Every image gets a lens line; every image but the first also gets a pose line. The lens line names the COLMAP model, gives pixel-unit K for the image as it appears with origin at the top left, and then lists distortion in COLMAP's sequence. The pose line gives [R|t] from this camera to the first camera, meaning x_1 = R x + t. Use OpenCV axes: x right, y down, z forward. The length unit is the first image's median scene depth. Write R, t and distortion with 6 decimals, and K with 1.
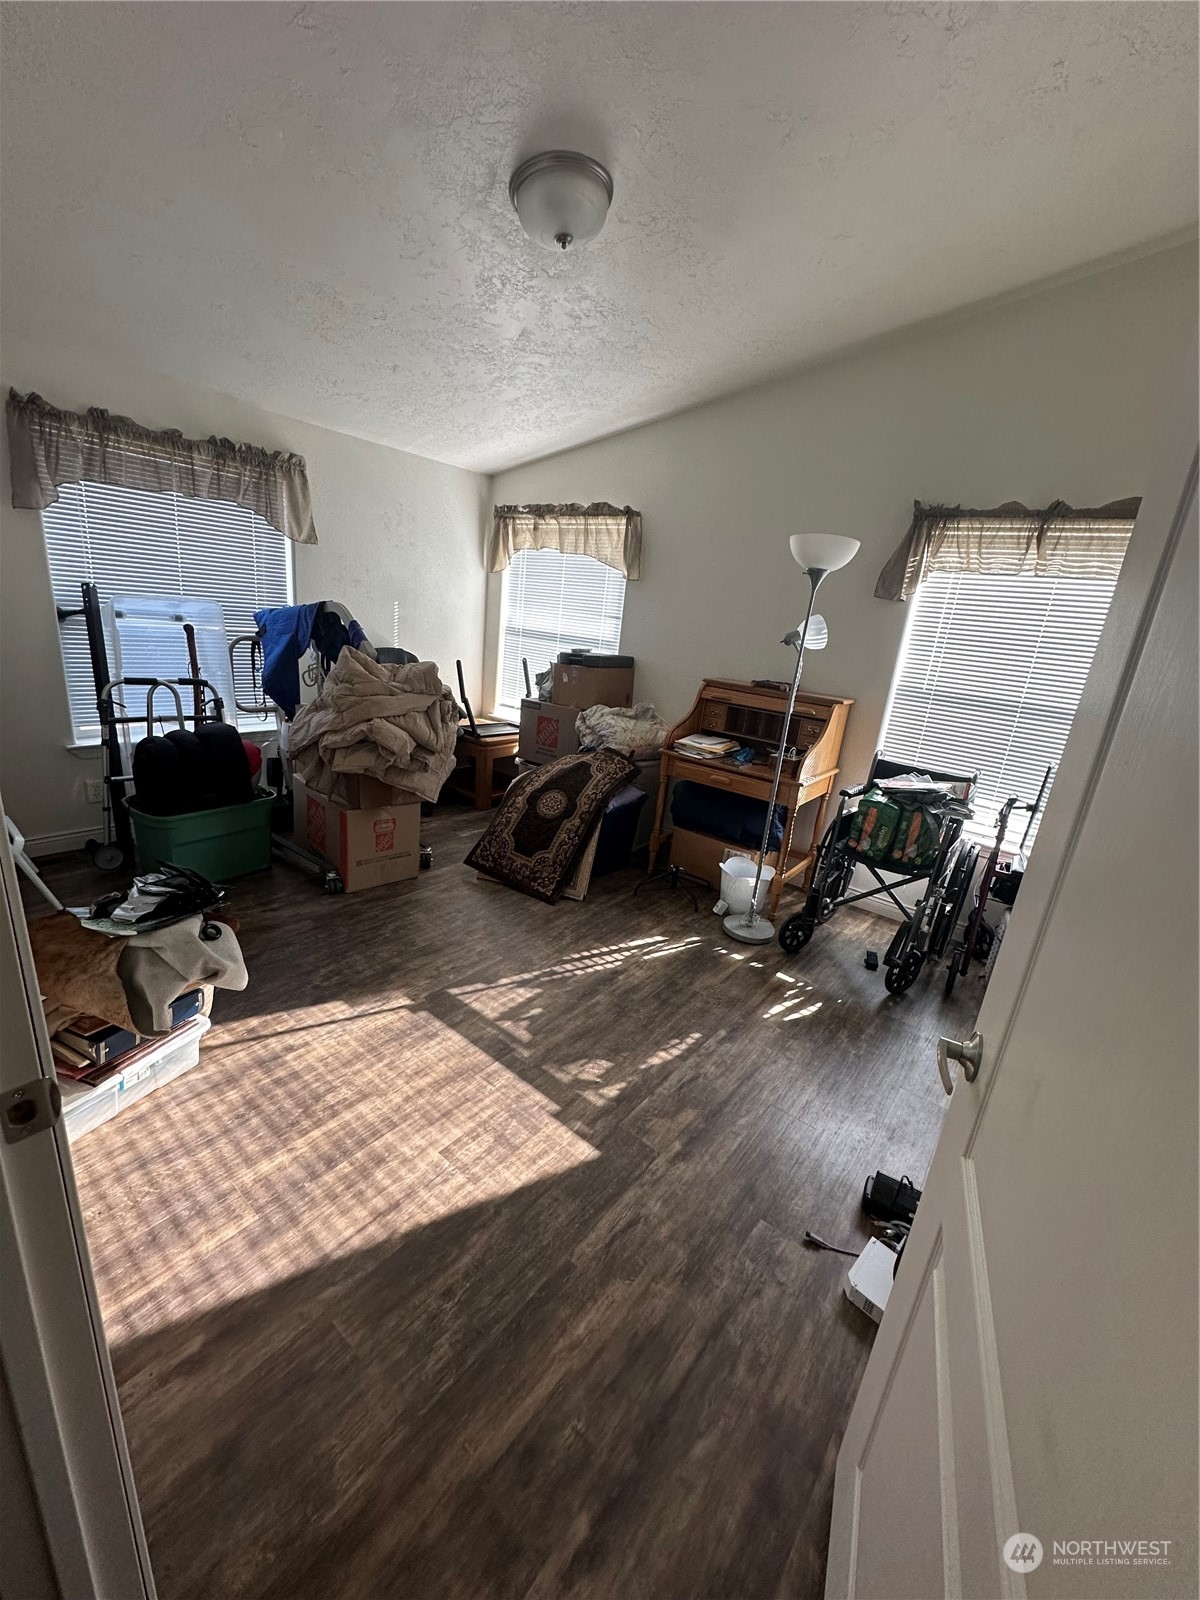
lens RADIAL K [[636.9, 0, 605.0], [0, 636.9, 805.1], [0, 0, 1]] dist [-0.003012, 0.000882]
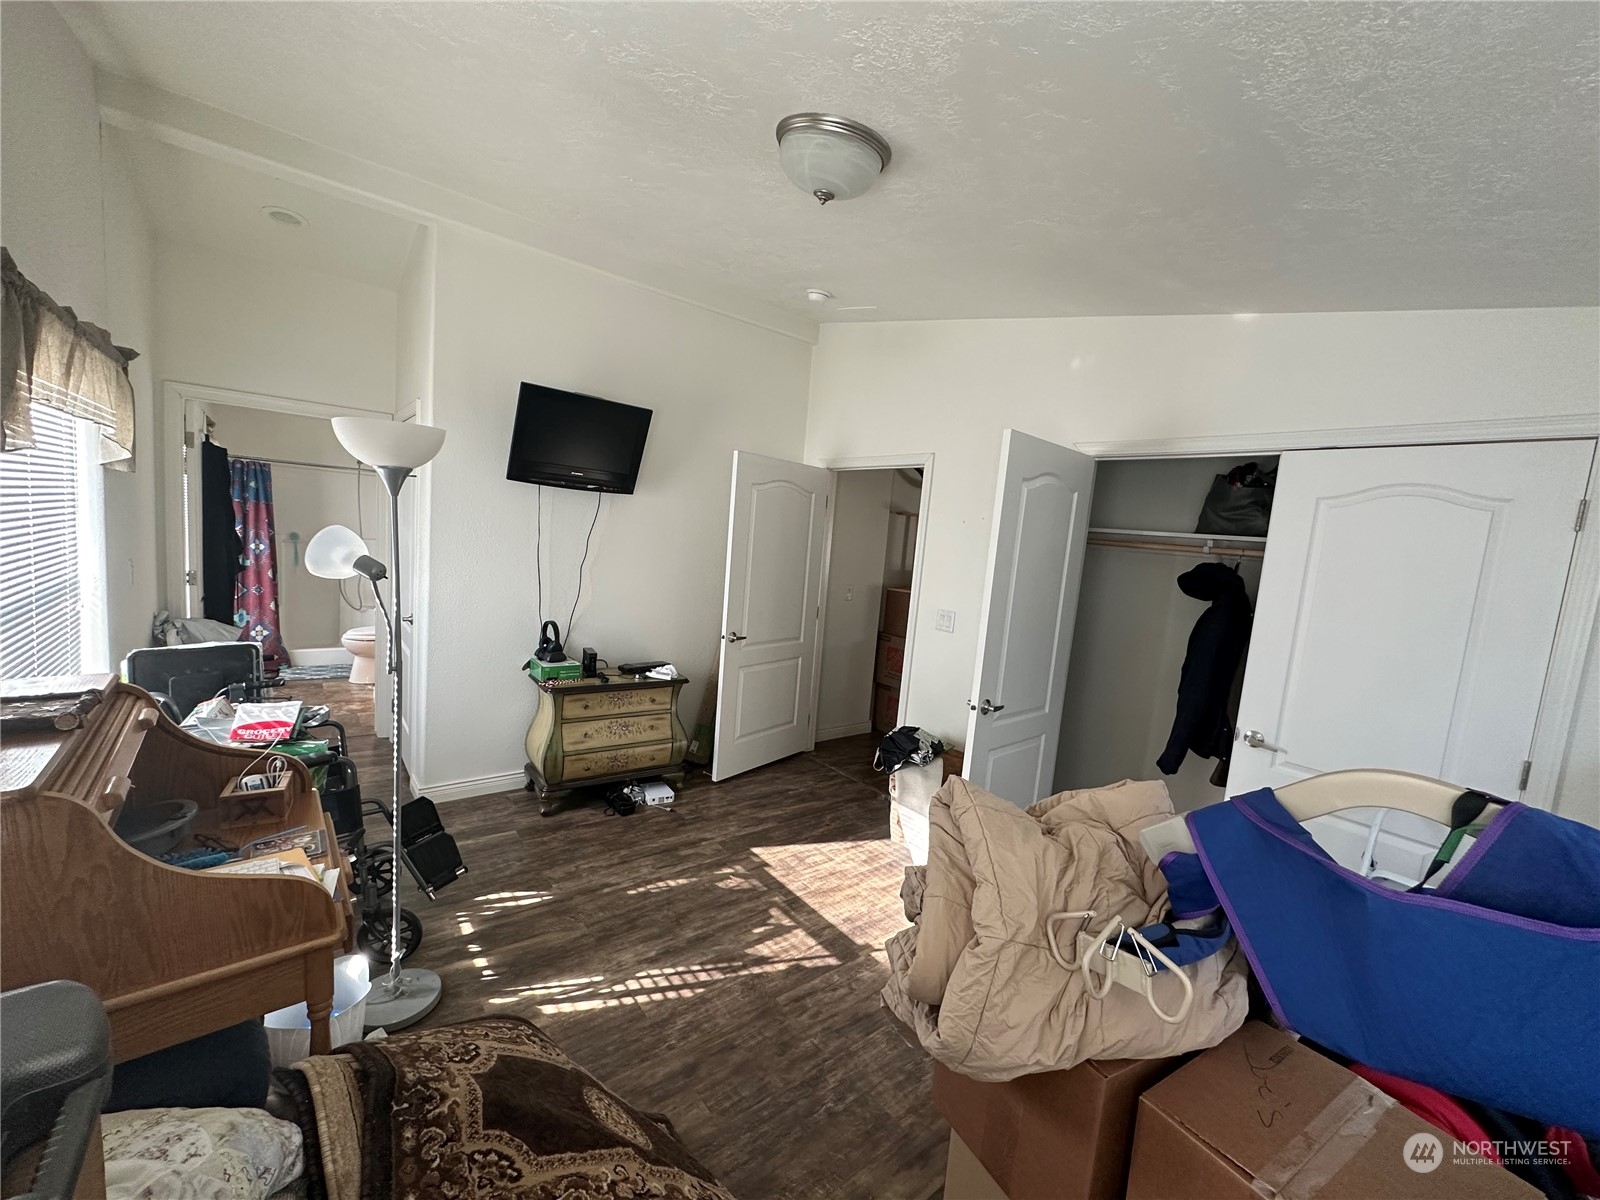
lens RADIAL K [[636.9, 0, 801.3], [0, 636.9, 608.4], [0, 0, 1]] dist [-0.003012, 0.000882]
pose [[-0.955300, -0.210004, 0.208089, -0.298195], [-0.109031, 0.904506, 0.412288, -0.647930], [-0.274800, 0.371171, -0.886971, 1.789613]]
